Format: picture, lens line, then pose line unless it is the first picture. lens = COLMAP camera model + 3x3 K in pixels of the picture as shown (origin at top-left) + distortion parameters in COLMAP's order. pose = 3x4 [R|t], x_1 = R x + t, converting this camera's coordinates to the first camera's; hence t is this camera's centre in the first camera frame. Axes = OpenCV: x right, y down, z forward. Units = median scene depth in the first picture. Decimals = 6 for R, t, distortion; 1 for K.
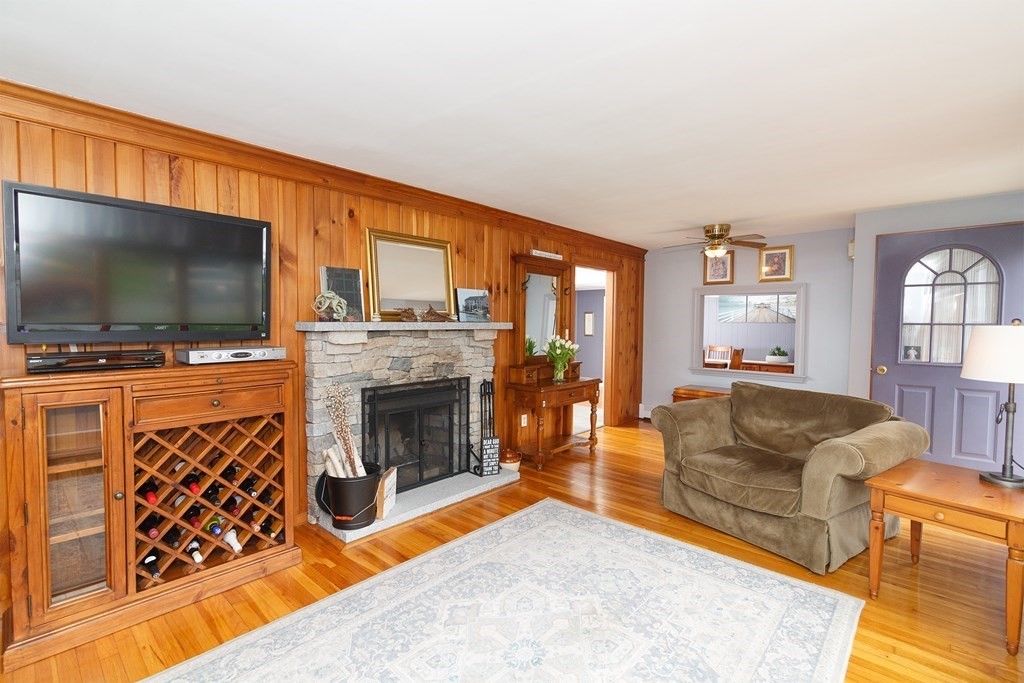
lens RADIAL K [[461.4, 0, 509.0], [0, 461.4, 342.5], [0, 0, 1]] dist [-0.000856, -0.000370]
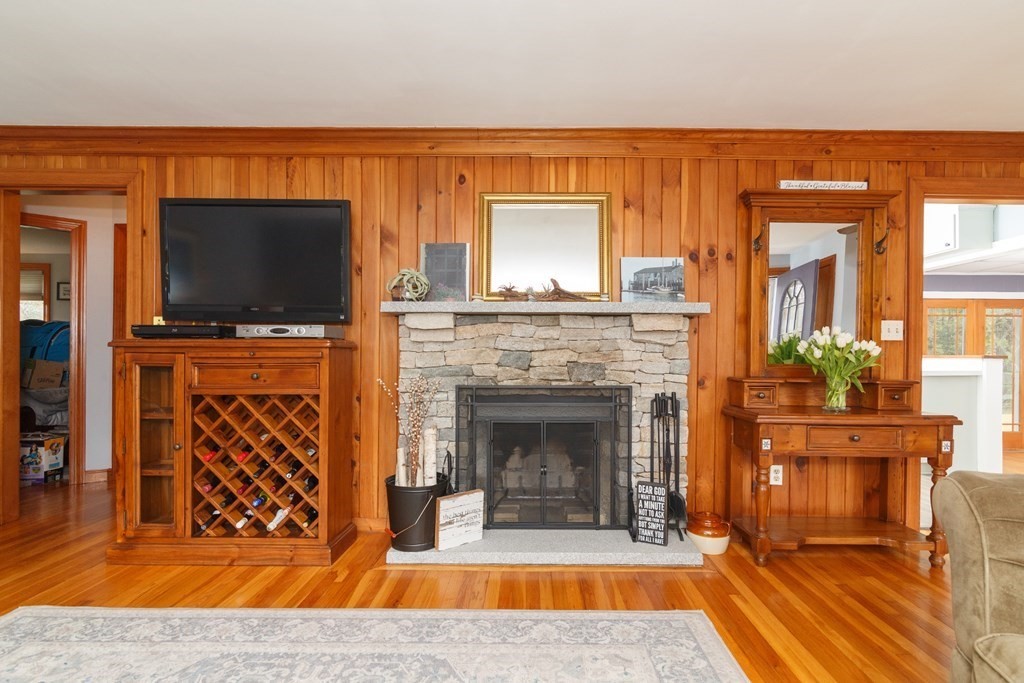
lens RADIAL K [[491.8, 0, 527.7], [0, 491.8, 357.4], [0, 0, 1]] dist [-0.000602, 0.000827]
pose [[0.676612, -0.000123, -0.736340, 0.352617], [-0.033063, 0.998986, -0.030548, 0.062221], [0.735597, 0.045015, 0.675922, 0.426893]]
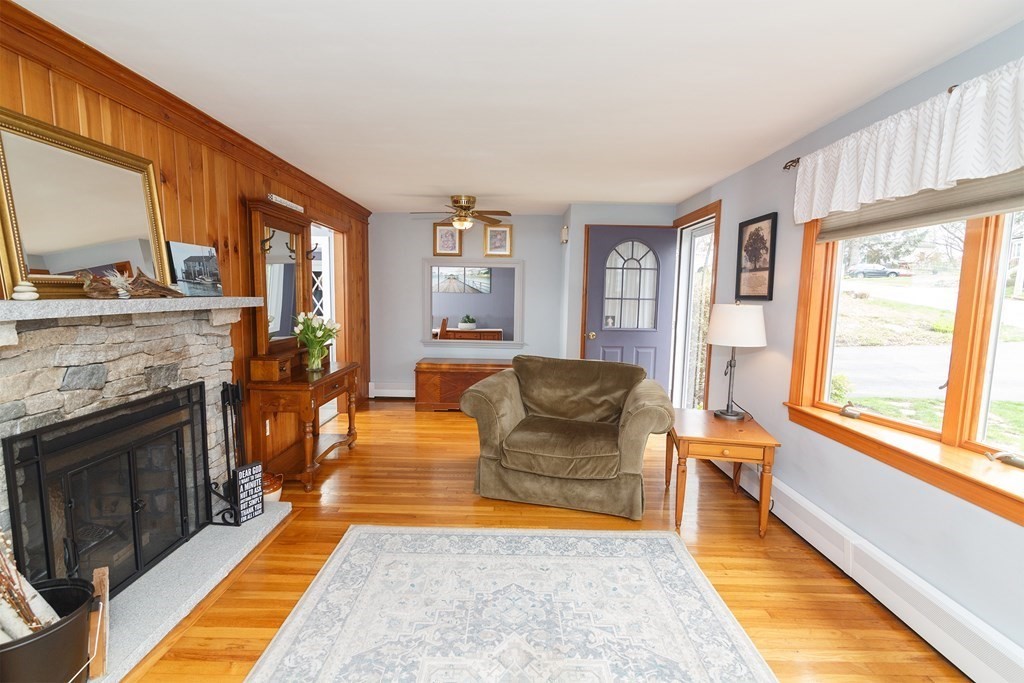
lens RADIAL K [[461.4, 0, 506.2], [0, 461.4, 342.0], [0, 0, 1]] dist [-0.000856, -0.000370]
pose [[0.742835, -0.064858, 0.666326, -0.207753], [0.015621, 0.996704, 0.079600, -0.027418], [-0.669293, -0.048721, 0.741400, 0.251518]]
